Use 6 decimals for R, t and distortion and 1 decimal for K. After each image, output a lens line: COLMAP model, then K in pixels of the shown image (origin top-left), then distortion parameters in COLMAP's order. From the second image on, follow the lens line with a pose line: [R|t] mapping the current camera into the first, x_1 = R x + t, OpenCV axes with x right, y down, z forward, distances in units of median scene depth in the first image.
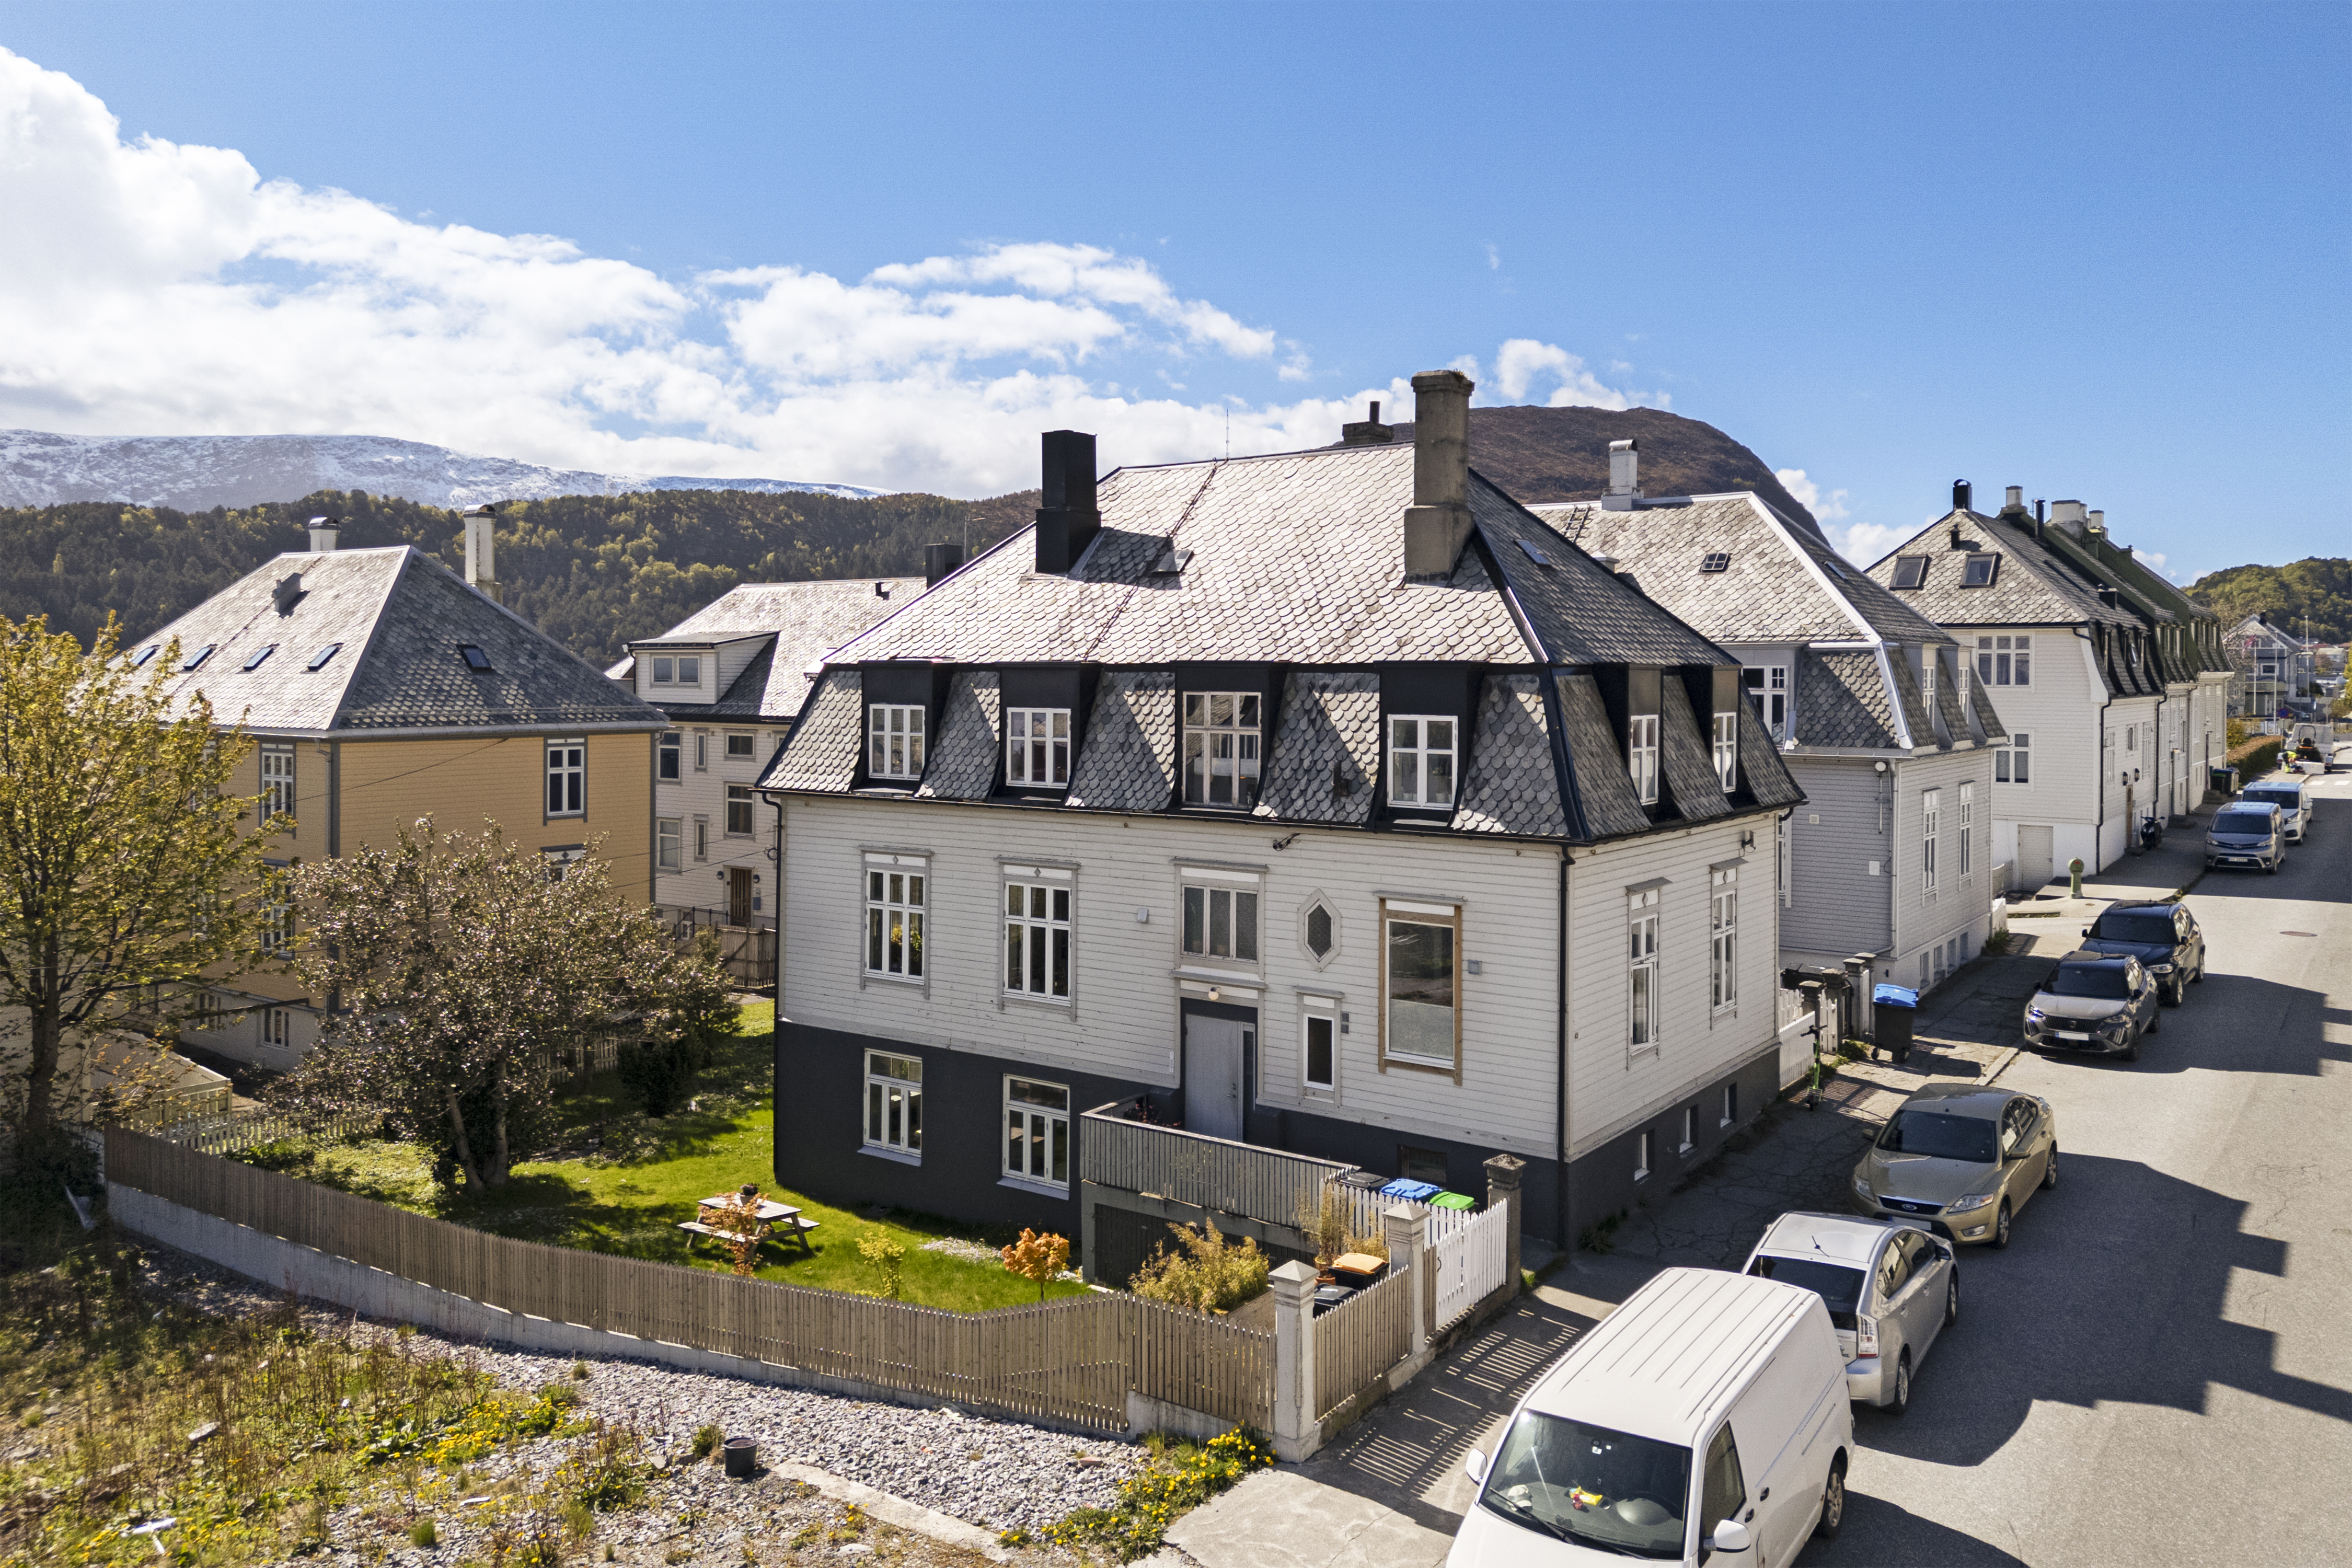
lens RADIAL K [[1632.1, 0, 1176.2], [0, 1632.1, 699.1], [0, 0, 1]] dist [0.049867, -0.000045]
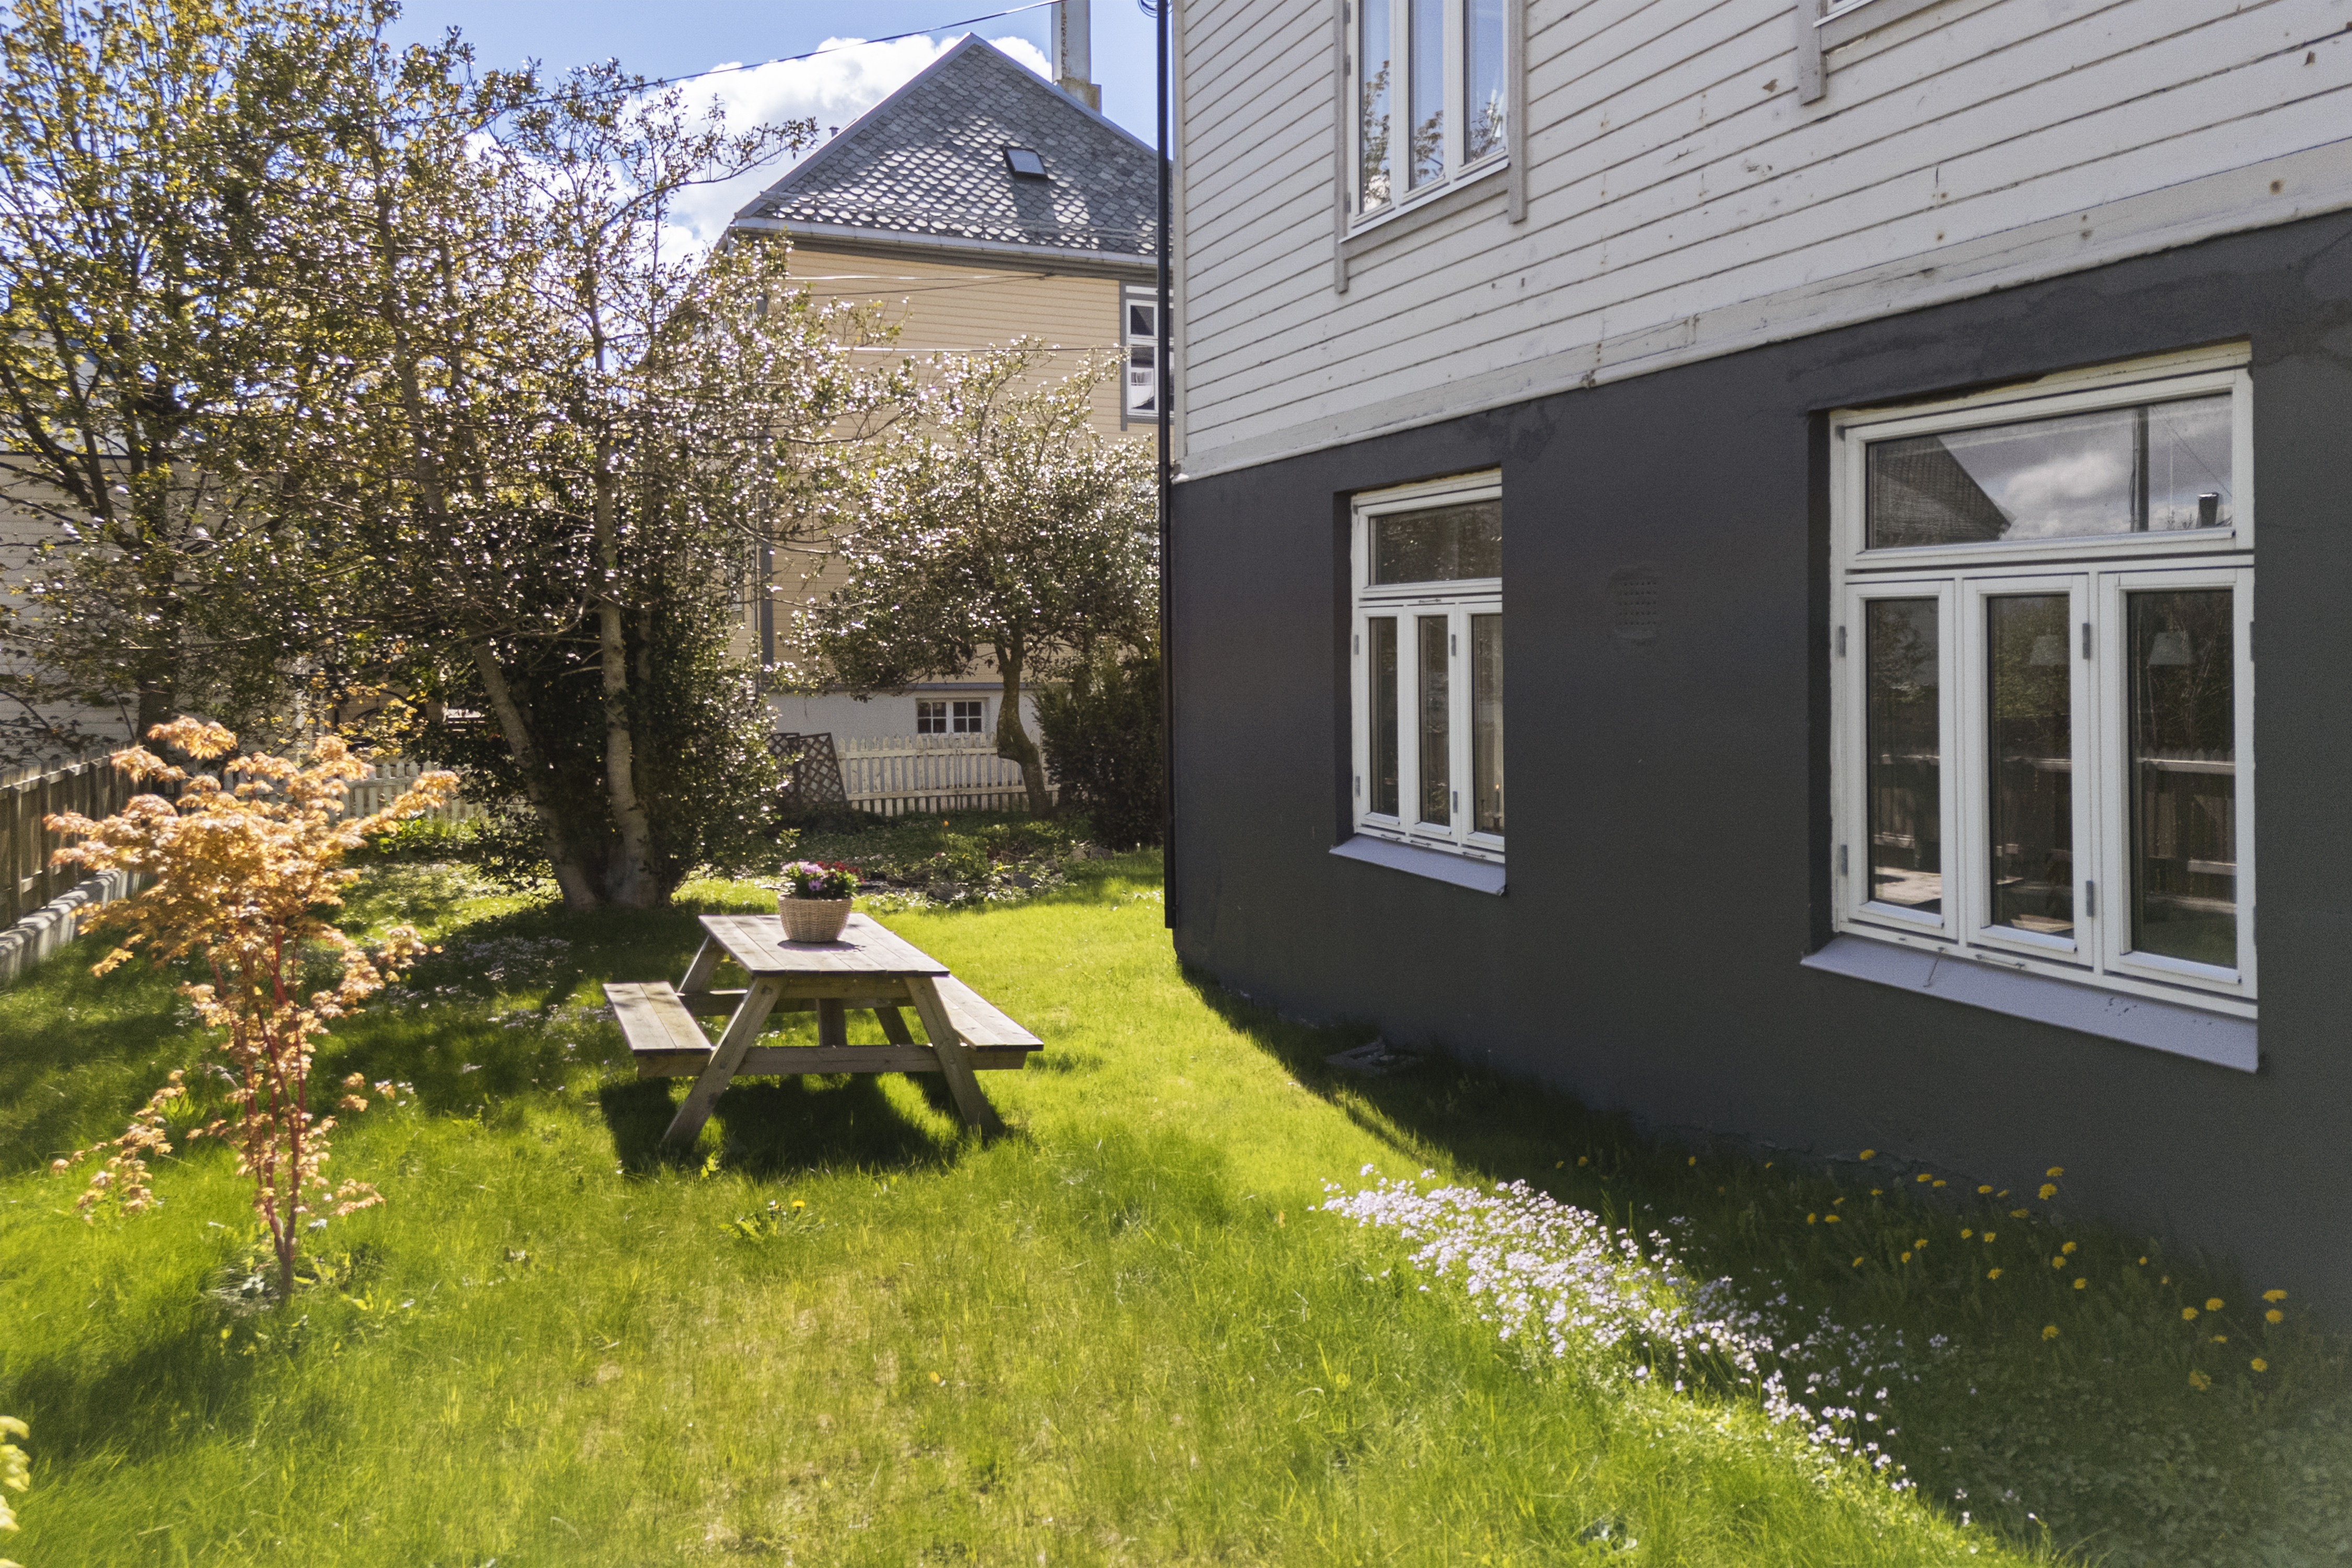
lens RADIAL K [[1632.1, 0, 1176.2], [0, 1632.1, 699.1], [0, 0, 1]] dist [0.049867, -0.000045]
pose [[0.842958, 0.005721, -0.537949, -0.066268], [0.009055, 0.999651, 0.024821, 0.261028], [0.537903, -0.025794, 0.842612, 0.801076]]
